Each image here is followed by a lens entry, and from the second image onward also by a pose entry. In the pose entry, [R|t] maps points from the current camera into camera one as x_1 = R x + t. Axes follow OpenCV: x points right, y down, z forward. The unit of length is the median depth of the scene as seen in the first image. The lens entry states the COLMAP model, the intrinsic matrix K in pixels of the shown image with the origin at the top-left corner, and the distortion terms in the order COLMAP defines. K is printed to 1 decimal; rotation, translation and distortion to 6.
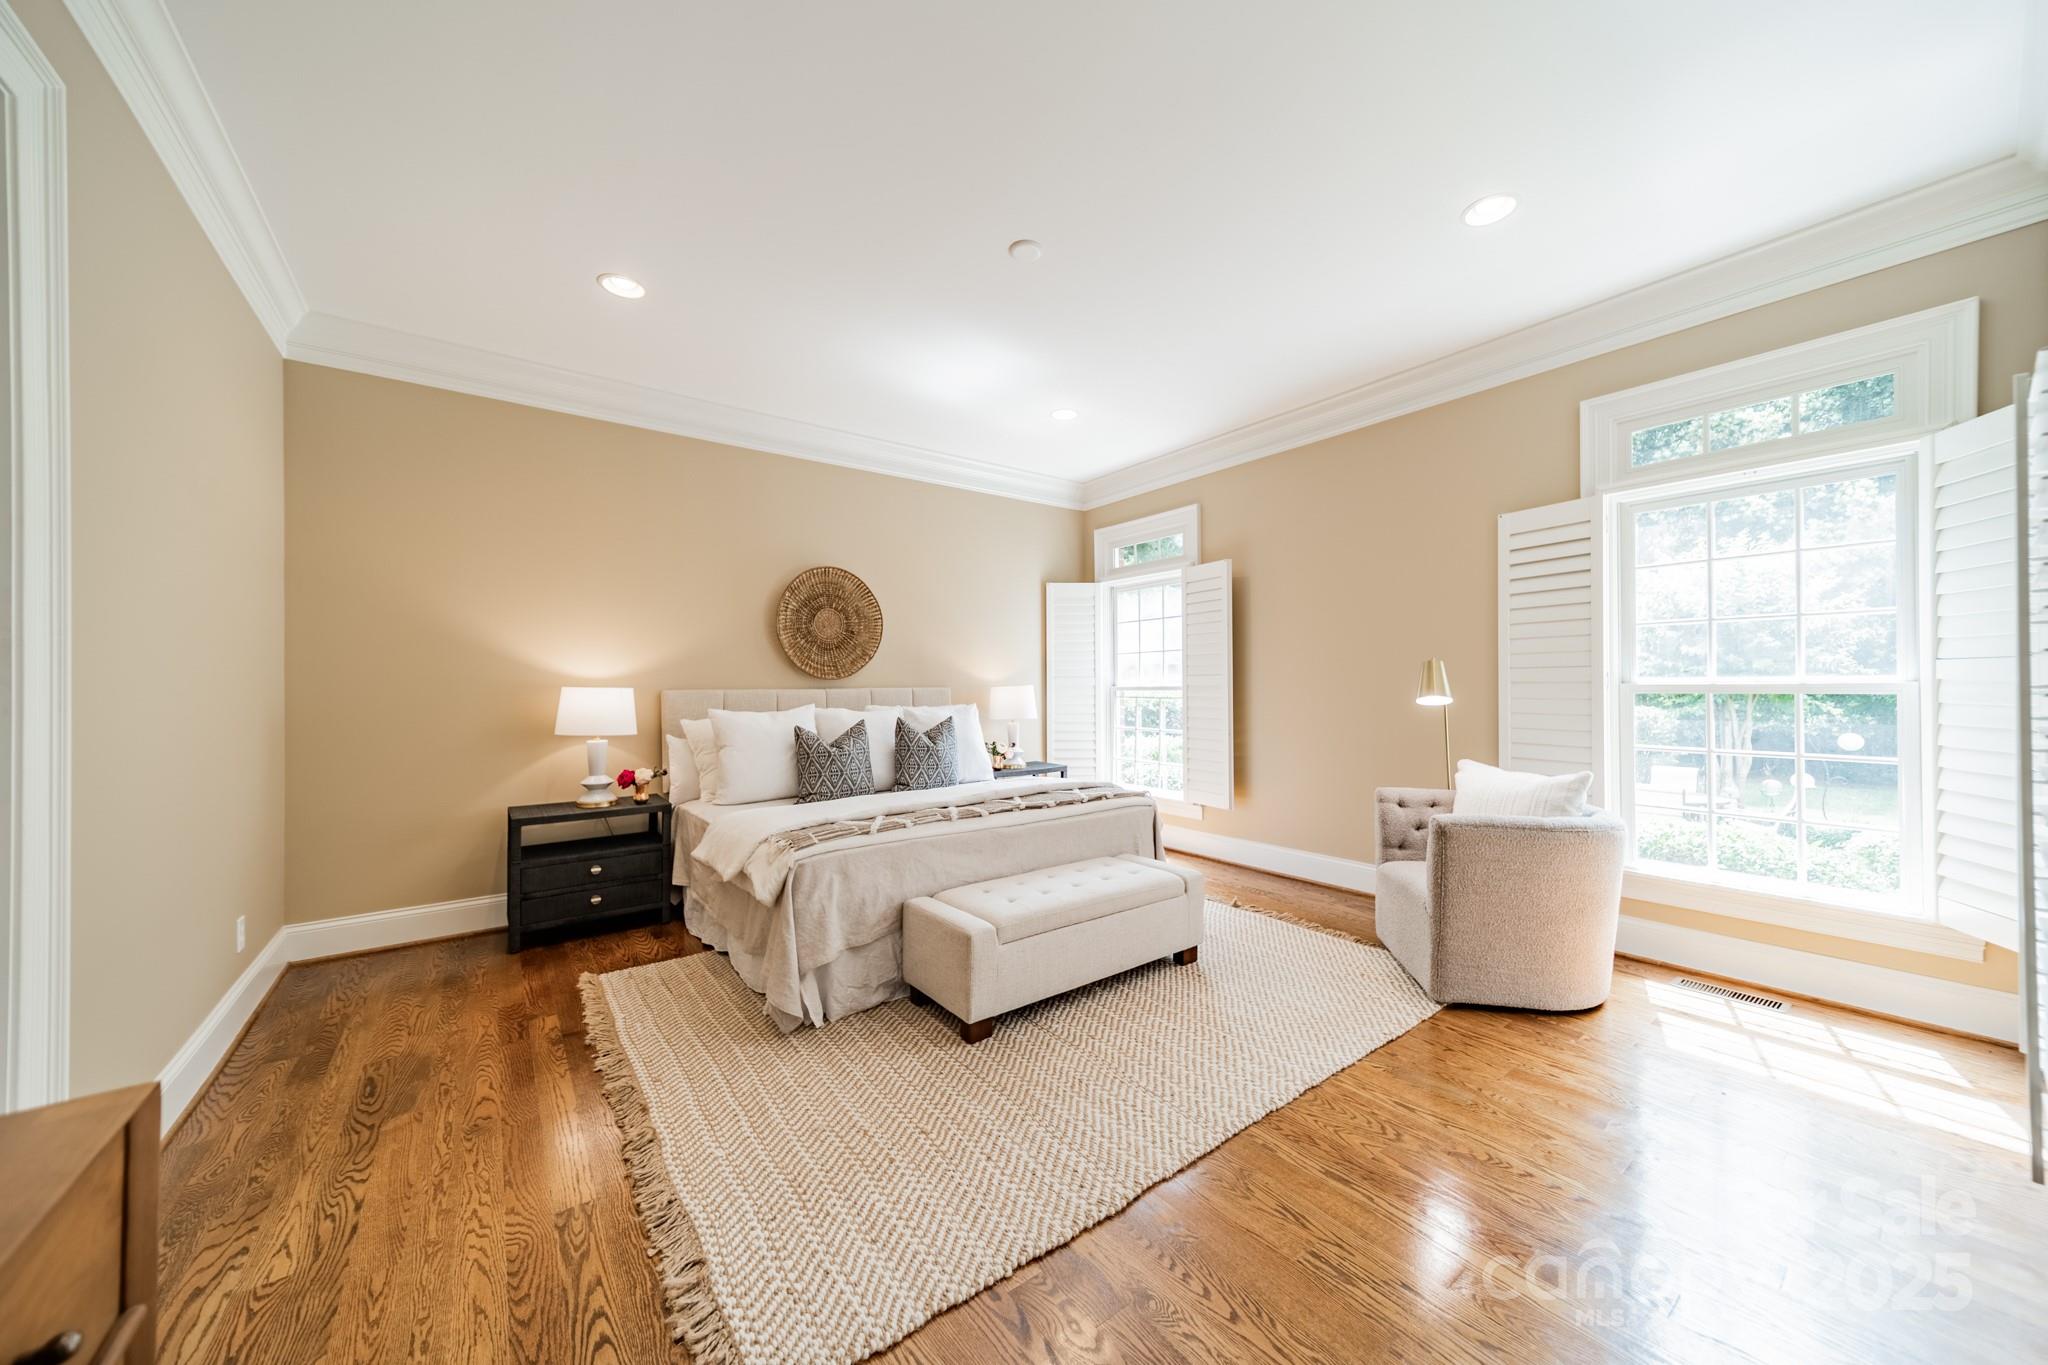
lens RADIAL K [[715.0, 0, 1027.1], [0, 715.0, 680.7], [0, 0, 1]] dist [0.008048, 0.000139]
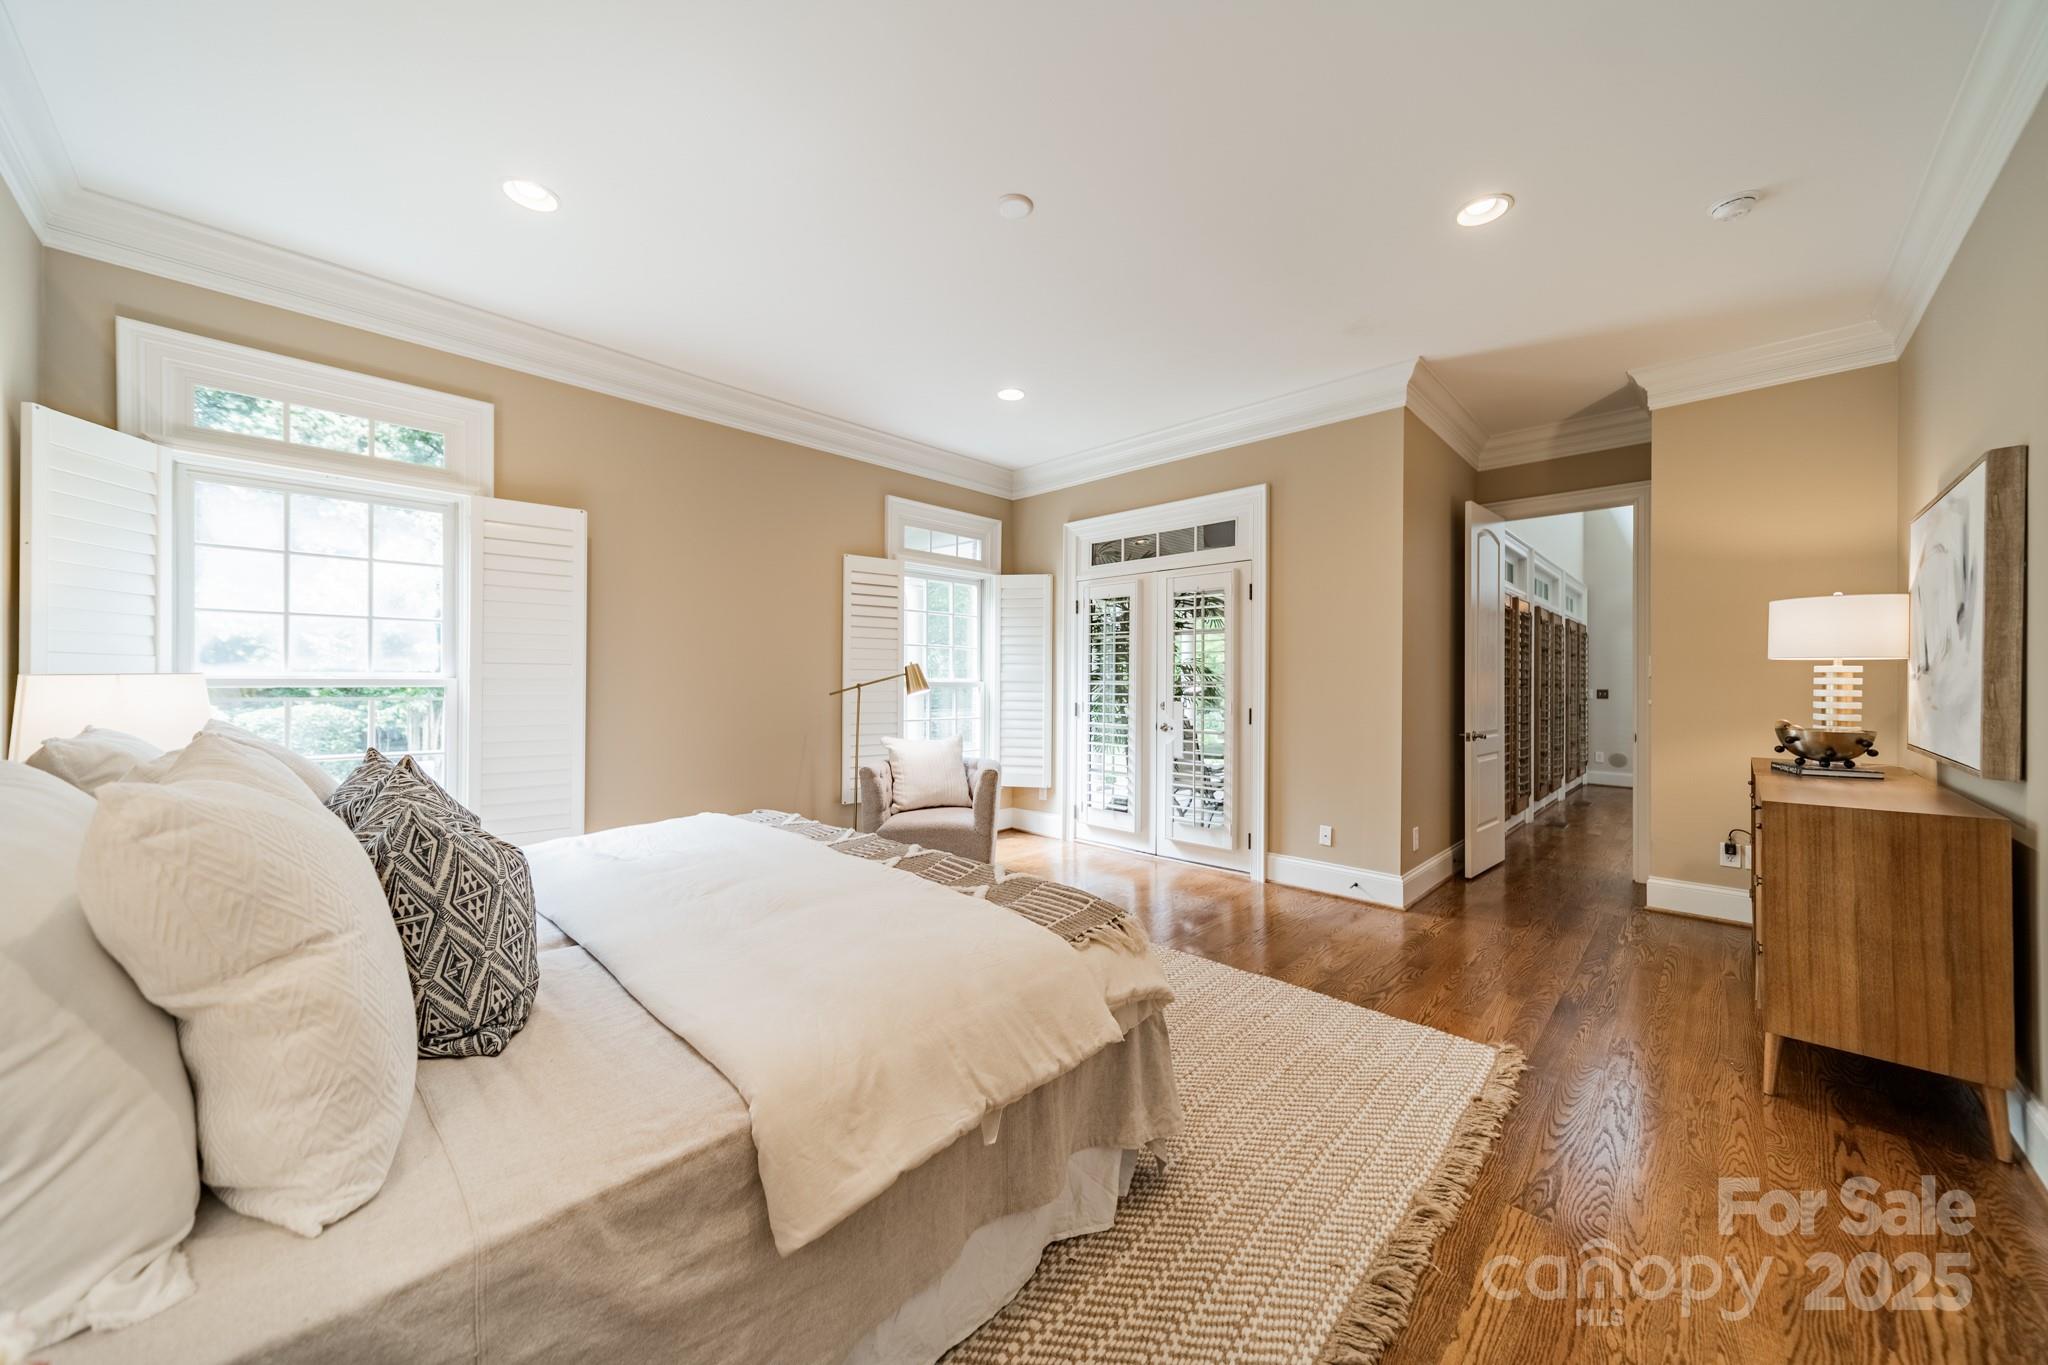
lens RADIAL K [[715.0, 0, 1027.1], [0, 715.0, 680.7], [0, 0, 1]] dist [0.008048, 0.000139]
pose [[-0.156168, 0.009385, 0.987686, -0.479953], [-0.008585, 0.999904, -0.010858, 0.014407], [-0.987693, -0.010175, -0.156073, 0.572784]]
